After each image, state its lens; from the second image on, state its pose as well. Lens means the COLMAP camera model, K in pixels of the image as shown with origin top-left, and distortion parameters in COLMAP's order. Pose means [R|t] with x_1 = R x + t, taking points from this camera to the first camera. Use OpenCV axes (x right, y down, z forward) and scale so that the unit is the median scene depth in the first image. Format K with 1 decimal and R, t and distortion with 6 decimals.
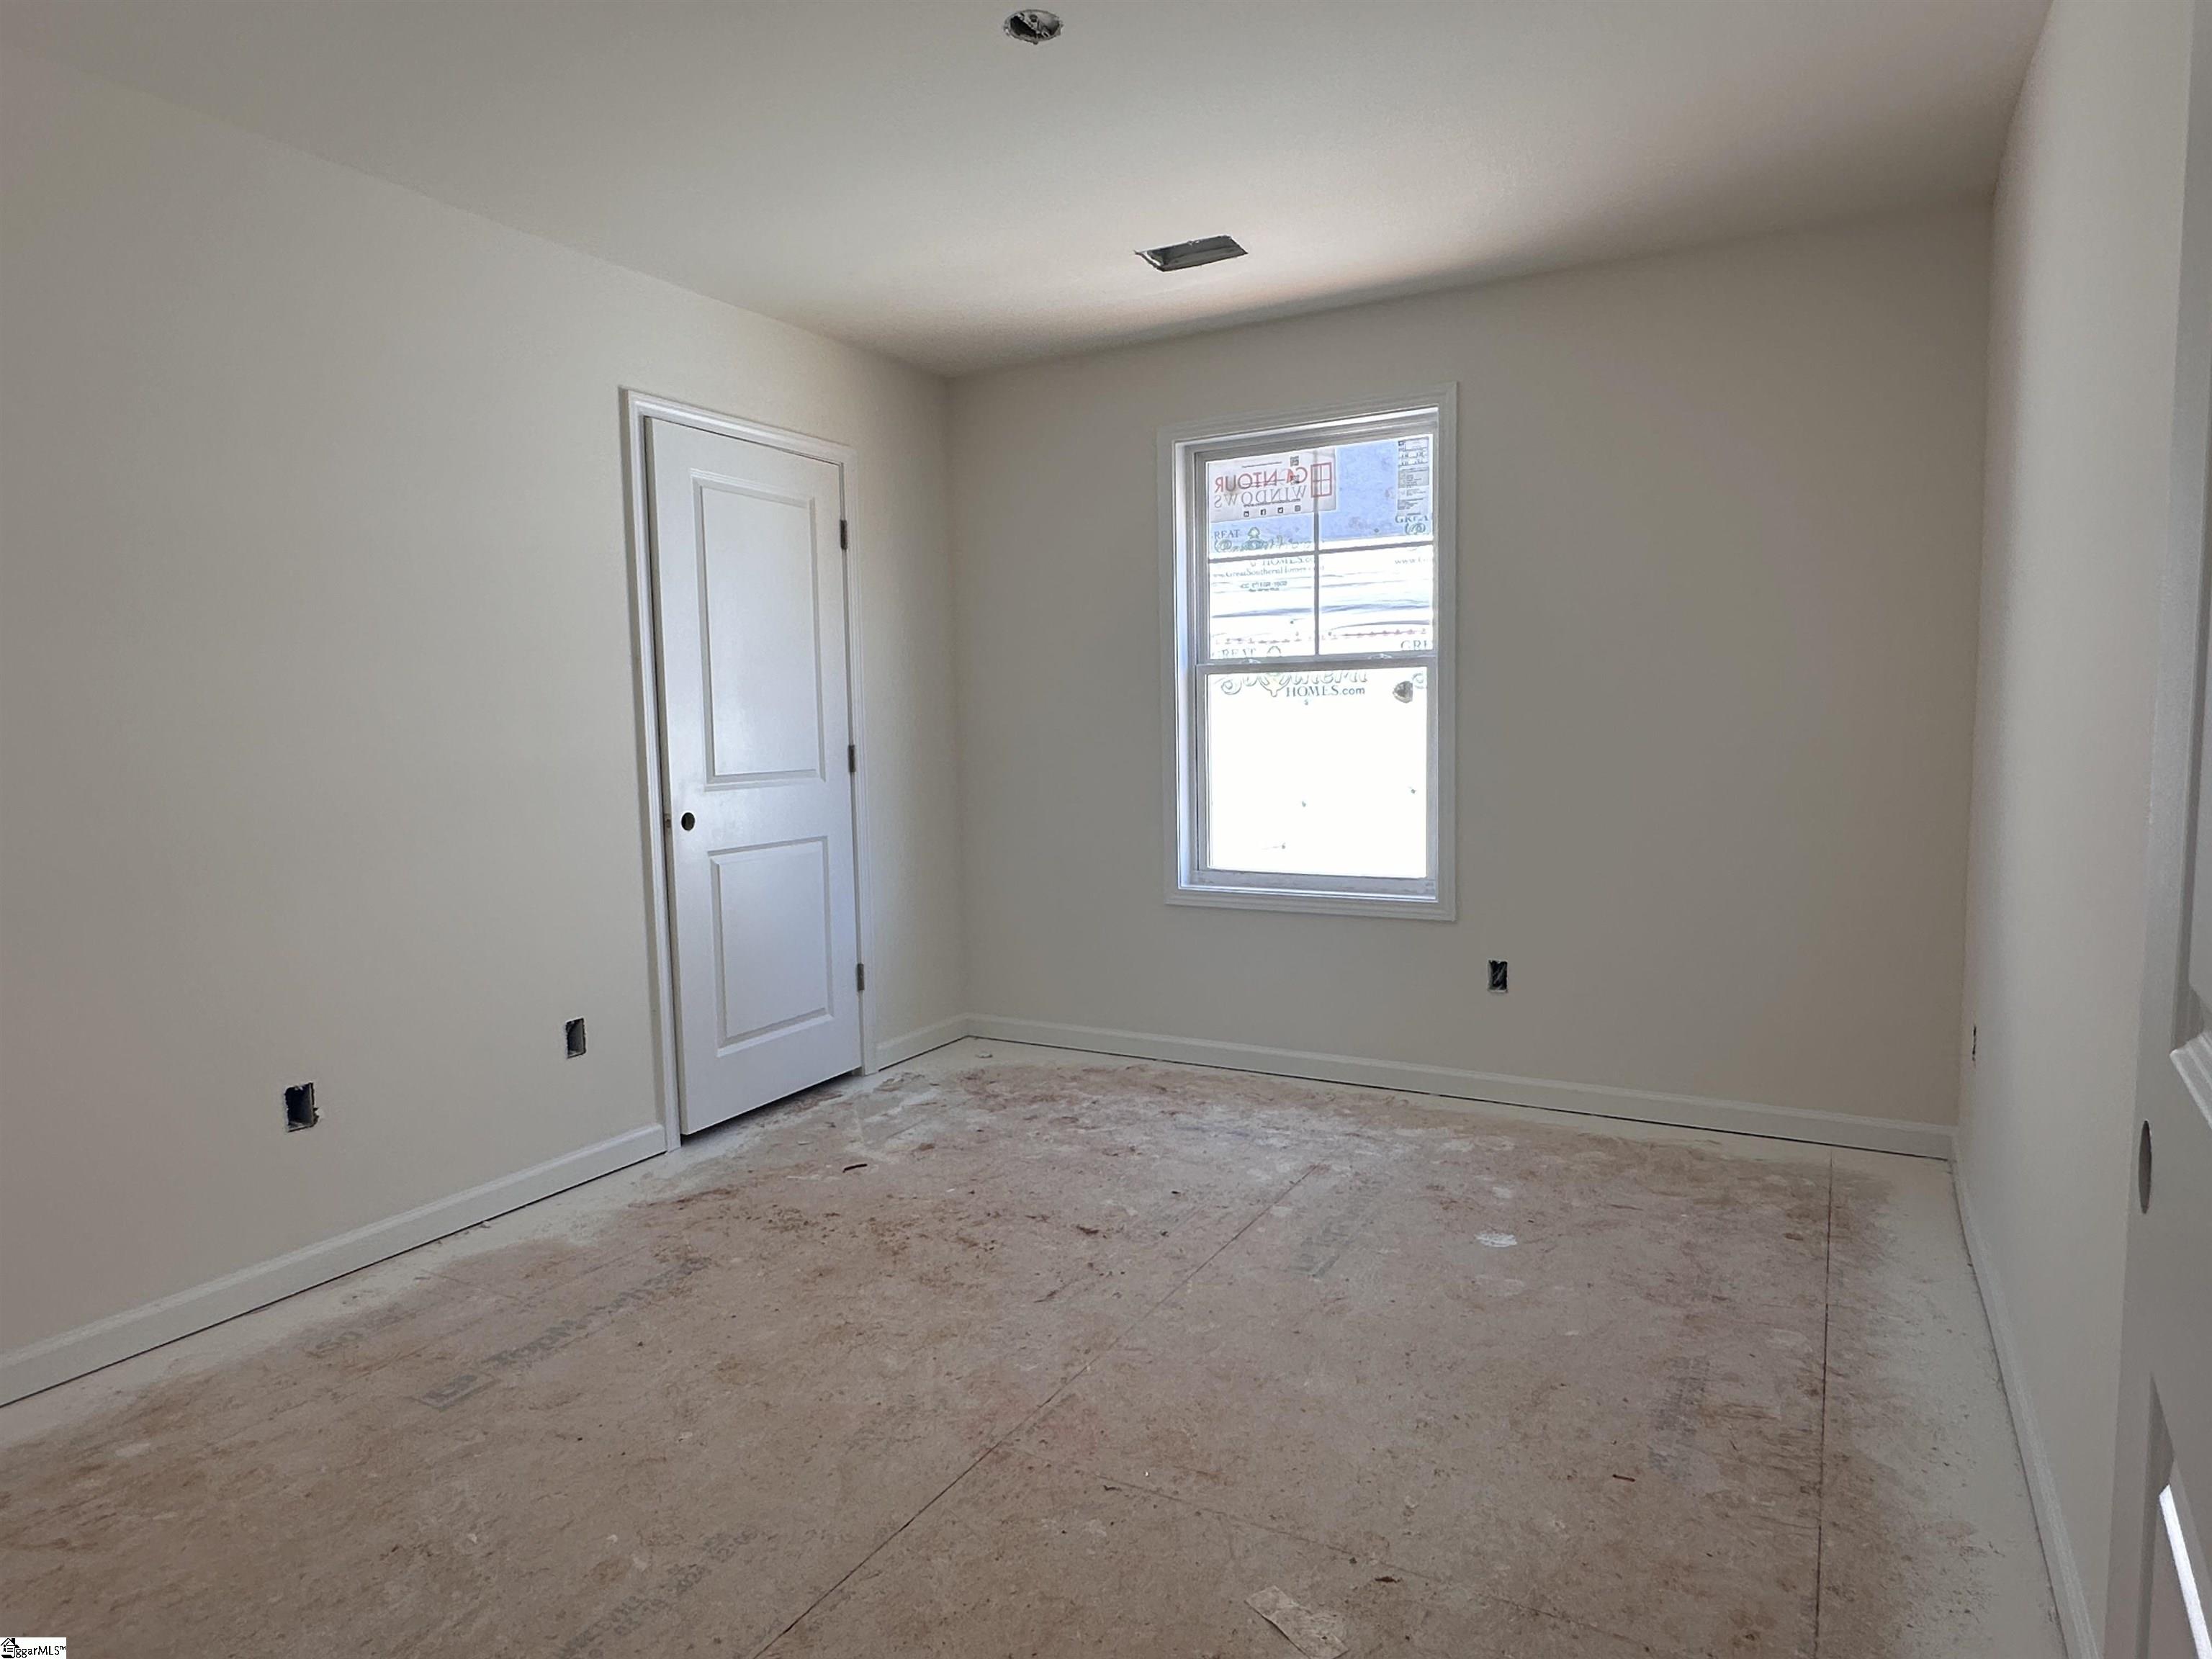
lens RADIAL K [[1294.8, 0, 1097.2], [0, 1294.8, 835.4], [0, 0, 1]] dist [-0.002314, -0.002190]
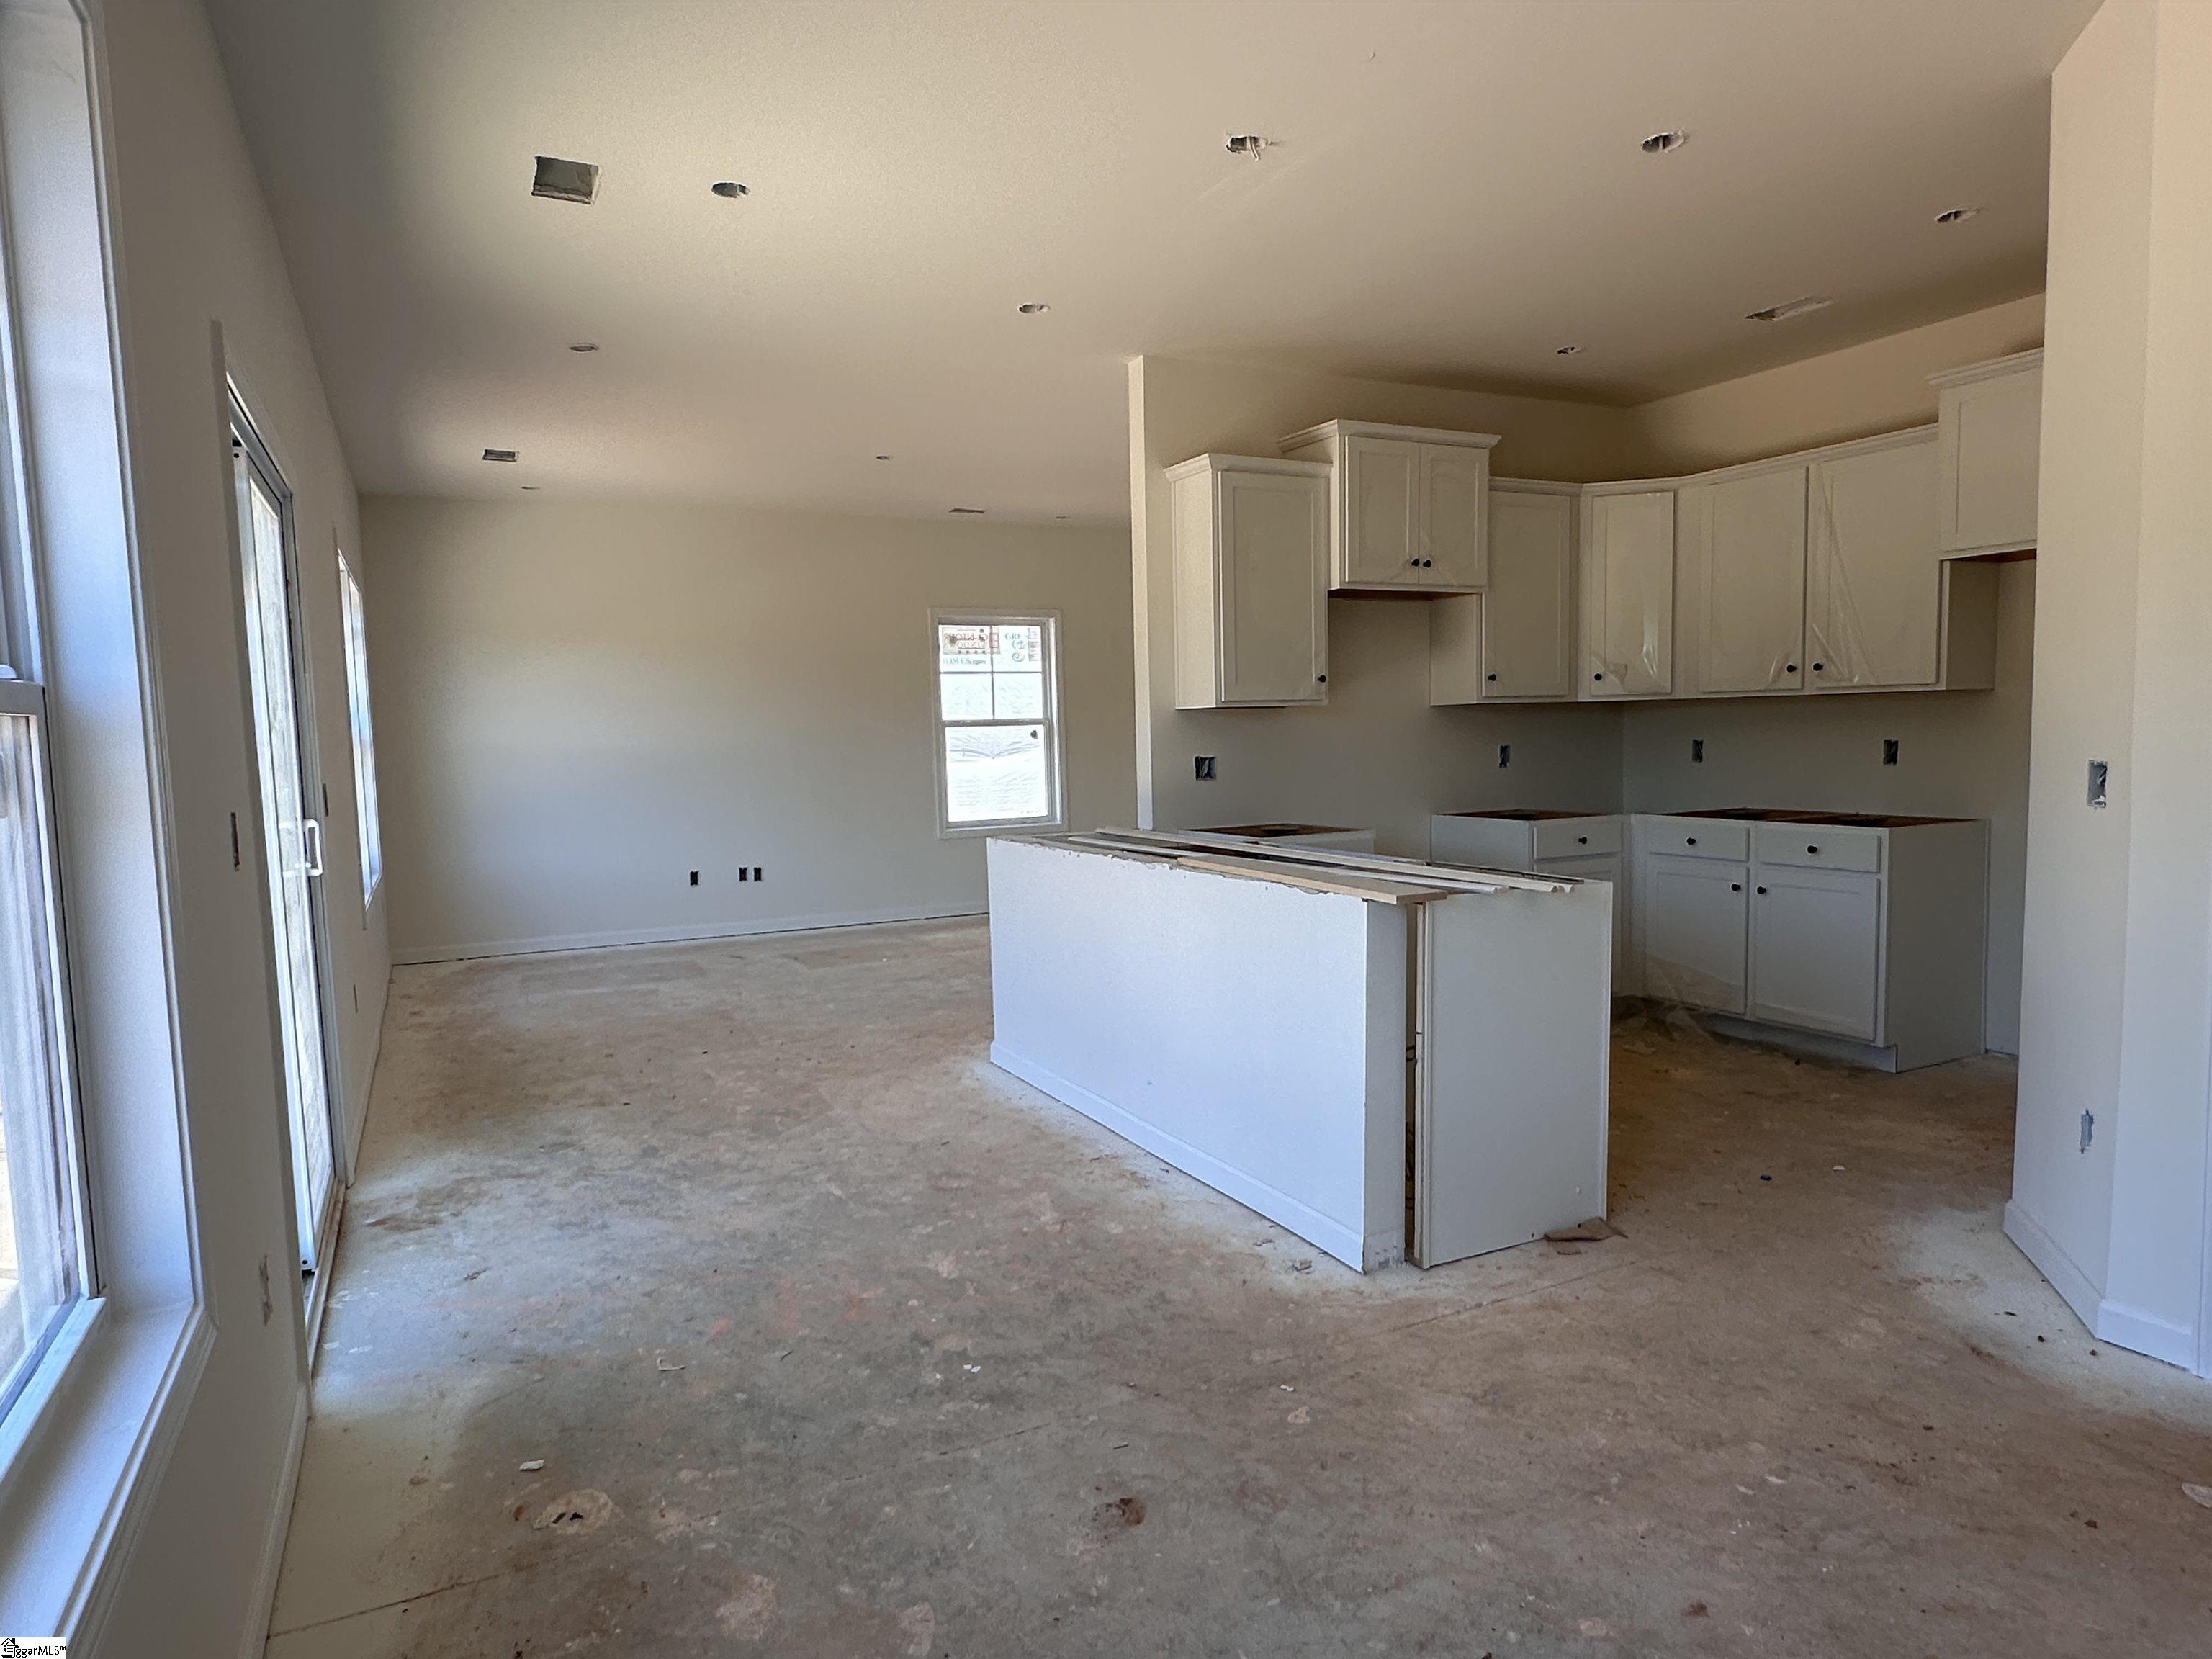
lens RADIAL K [[1340.7, 0, 1099.4], [0, 1340.7, 839.6], [0, 0, 1]] dist [0.002336, 0.001992]
pose [[0.551990, -0.058452, 0.831799, -1.655550], [0.101415, 0.994841, 0.002609, 0.076531], [-0.827660, 0.082917, 0.555070, -0.394686]]
